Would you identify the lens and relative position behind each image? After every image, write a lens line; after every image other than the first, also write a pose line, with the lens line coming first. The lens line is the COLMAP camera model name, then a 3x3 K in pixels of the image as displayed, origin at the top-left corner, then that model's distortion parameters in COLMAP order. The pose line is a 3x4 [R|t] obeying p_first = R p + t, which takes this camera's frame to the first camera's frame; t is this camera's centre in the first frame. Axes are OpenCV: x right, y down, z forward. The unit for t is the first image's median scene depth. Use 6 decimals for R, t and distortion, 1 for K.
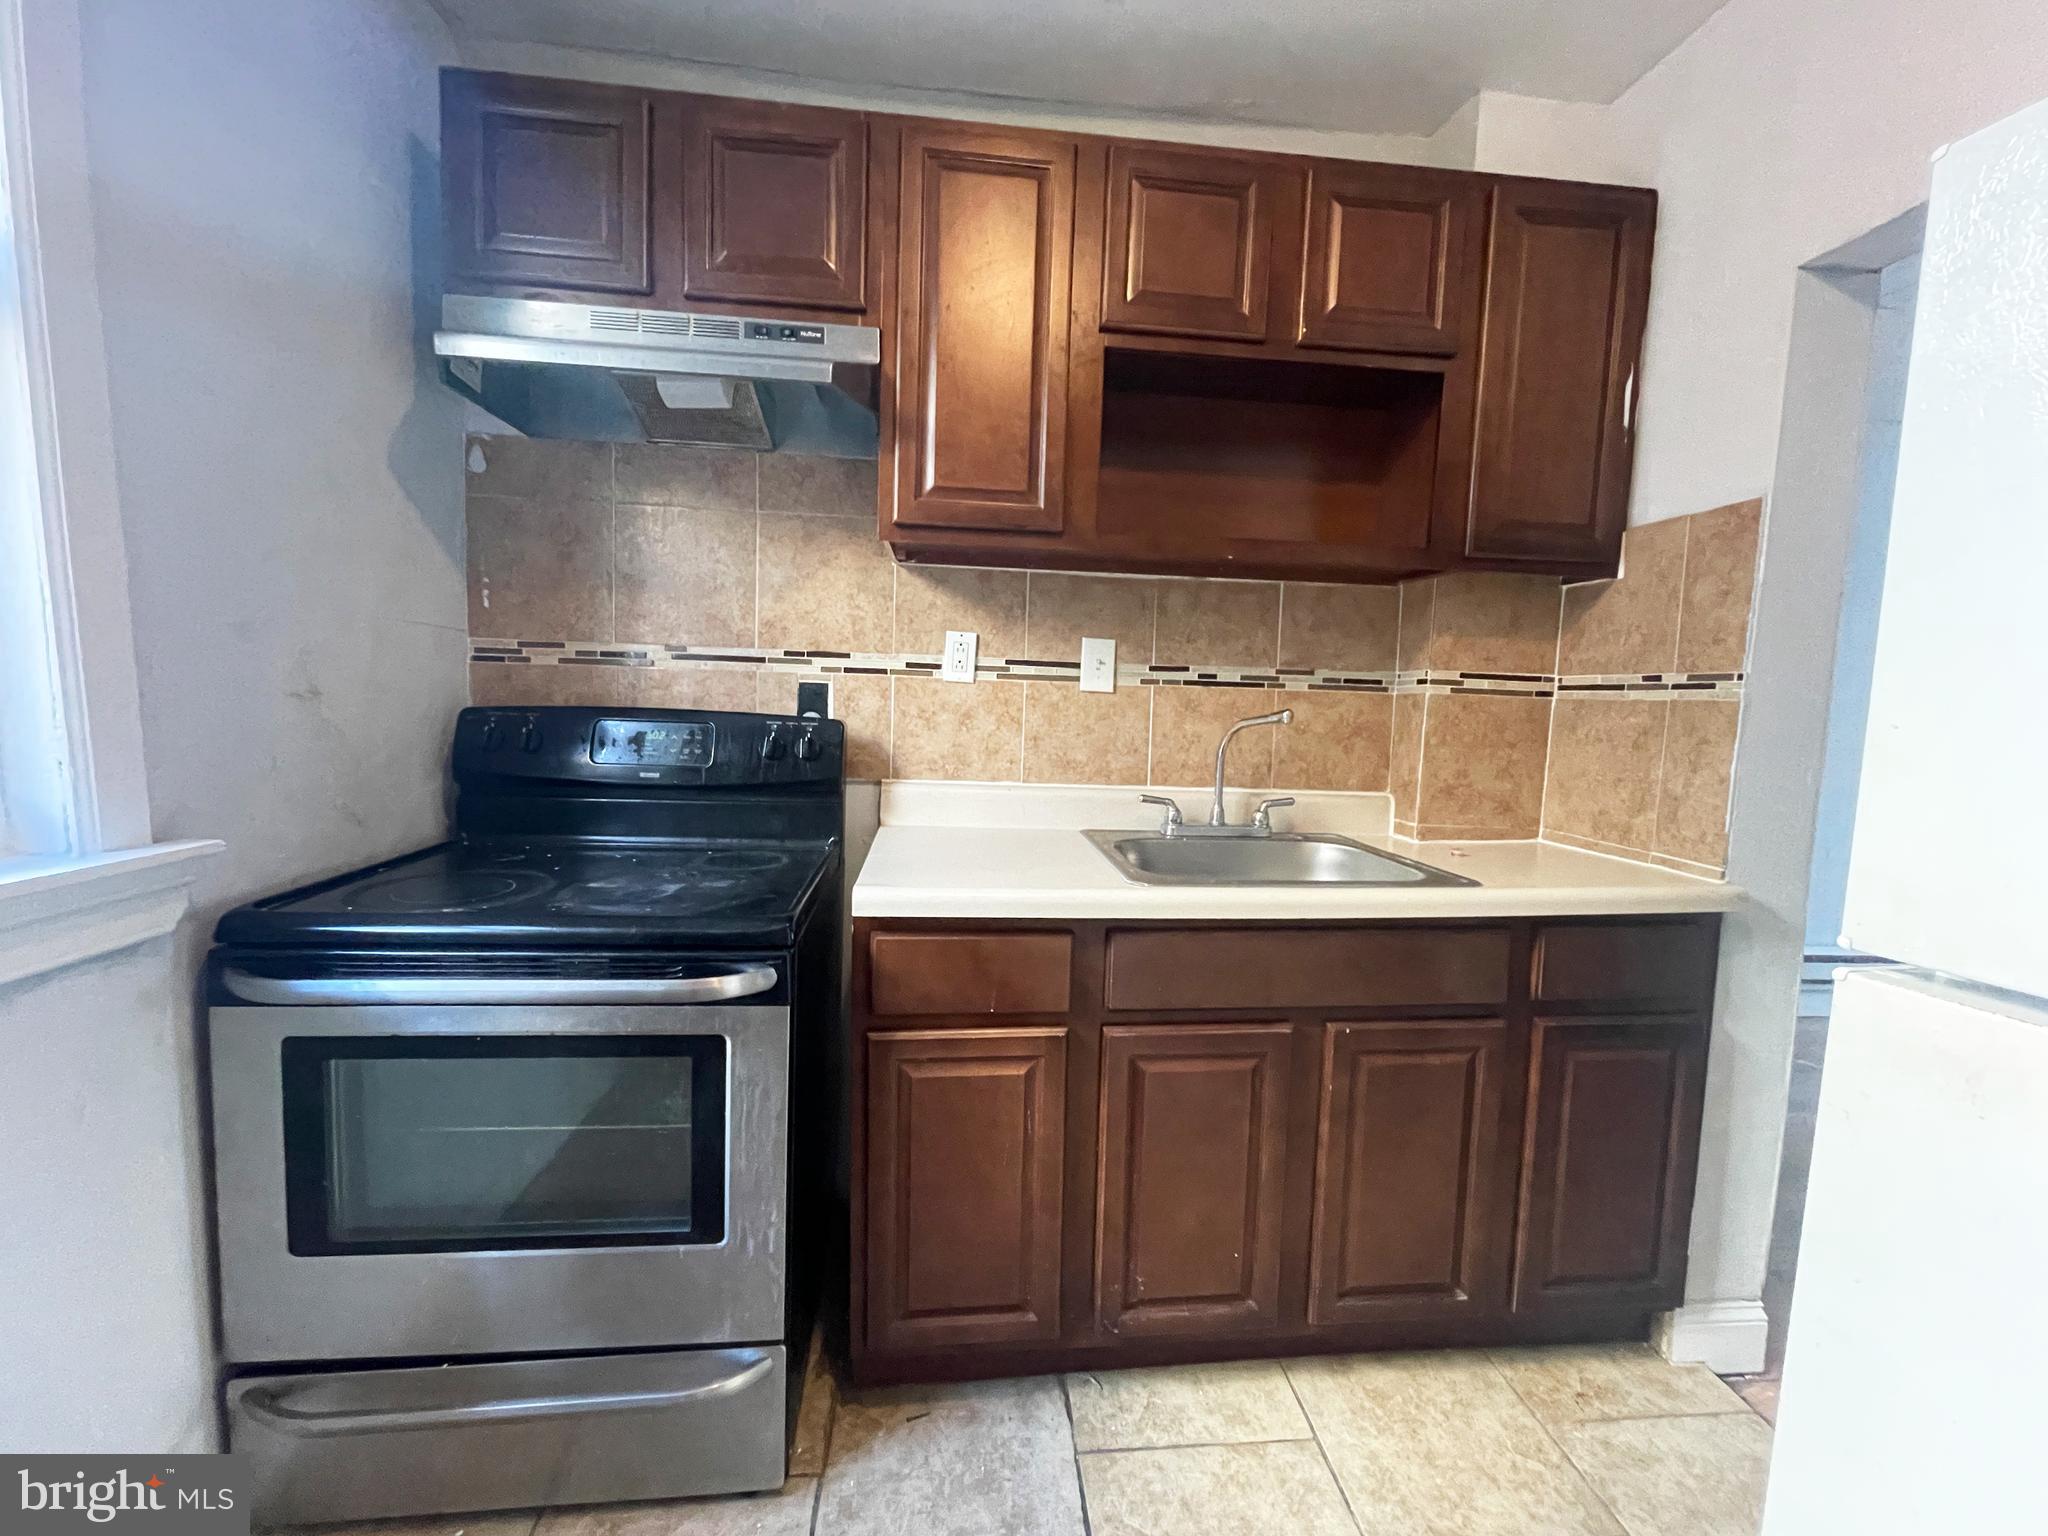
lens RADIAL K [[825.2, 0, 1024.0], [0, 825.2, 768.0], [0, 0, 1]] dist [-0.004213, -0.000189]
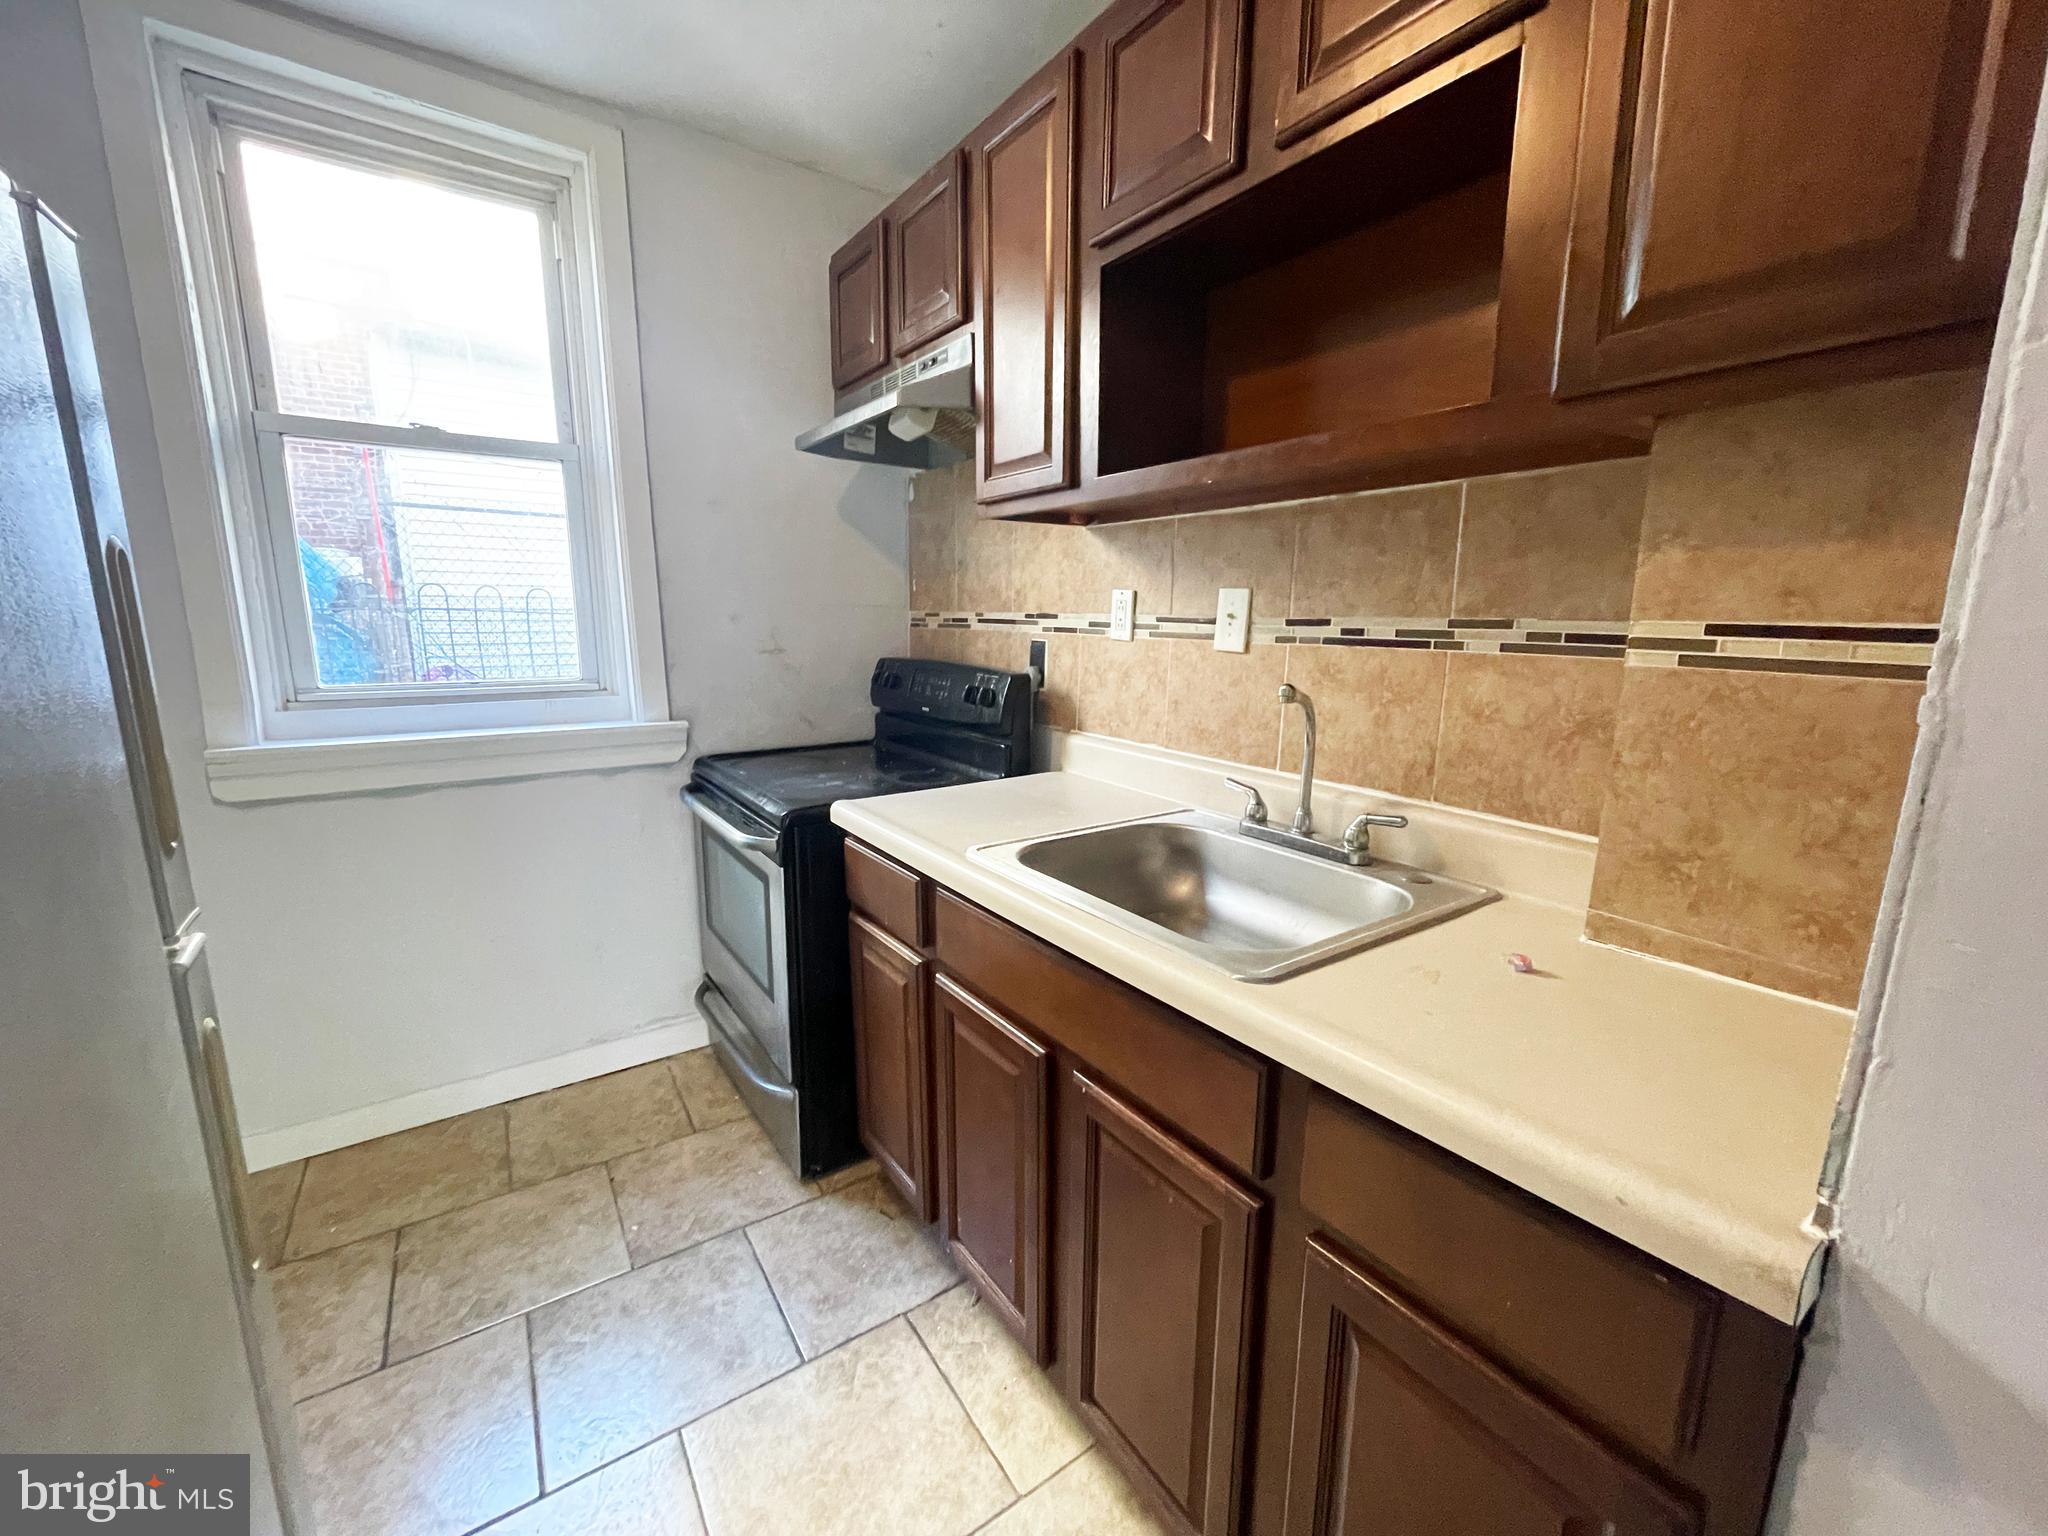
lens RADIAL K [[825.2, 0, 1024.0], [0, 825.2, 768.0], [0, 0, 1]] dist [-0.004213, -0.000189]
pose [[0.480345, 0.135951, -0.866479, 0.747734], [-0.069268, 0.990708, 0.117043, -0.059443], [0.874340, 0.003798, 0.485299, 0.410007]]
